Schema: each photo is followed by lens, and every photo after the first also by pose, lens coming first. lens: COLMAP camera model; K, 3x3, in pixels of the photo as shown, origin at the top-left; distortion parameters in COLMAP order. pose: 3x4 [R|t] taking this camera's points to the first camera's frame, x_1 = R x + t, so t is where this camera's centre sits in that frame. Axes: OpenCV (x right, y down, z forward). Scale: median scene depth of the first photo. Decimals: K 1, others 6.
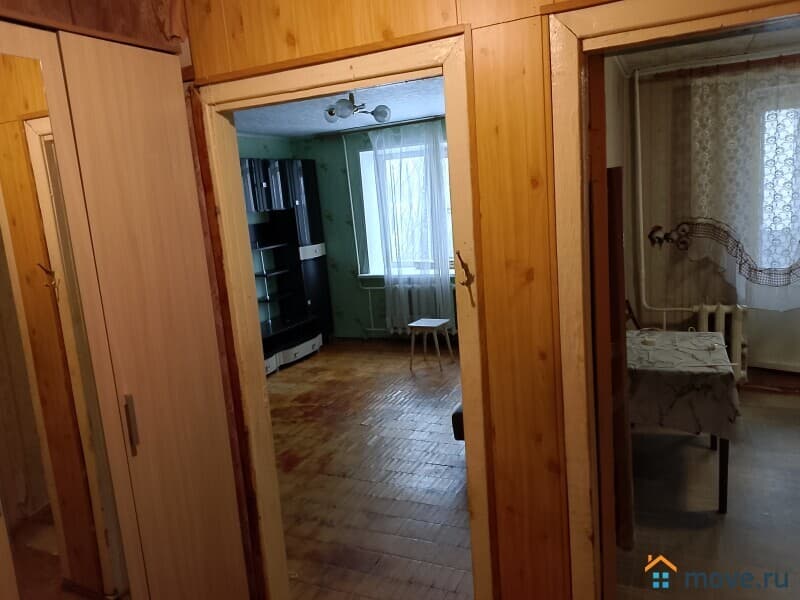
lens RADIAL K [[608.2, 0, 401.6], [0, 608.2, 297.5], [0, 0, 1]] dist [0.008237, -0.013273]
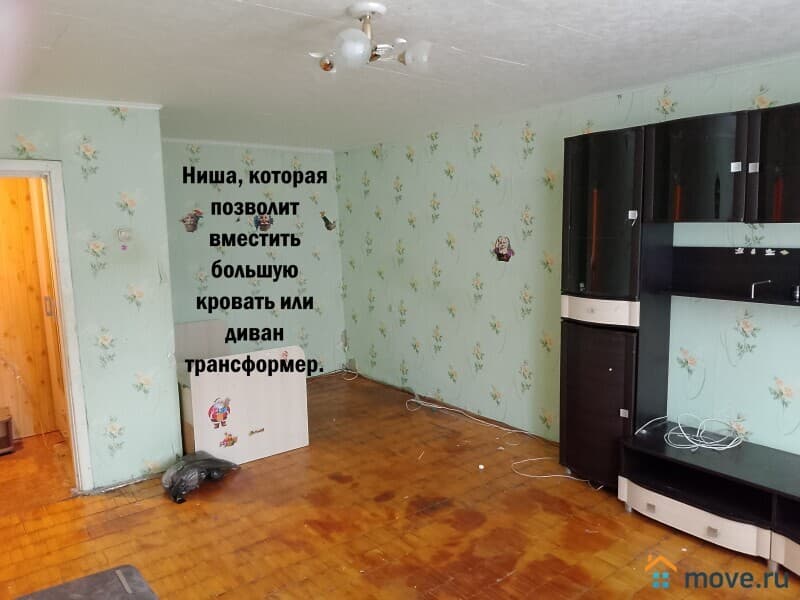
lens RADIAL K [[608.2, 0, 399.1], [0, 608.2, 301.4], [0, 0, 1]] dist [0.008237, -0.013273]
pose [[-0.473451, 0.196037, -0.858728, 0.214812], [-0.092175, 0.958539, 0.269643, -0.128911], [0.875984, 0.206816, -0.435752, 0.710456]]
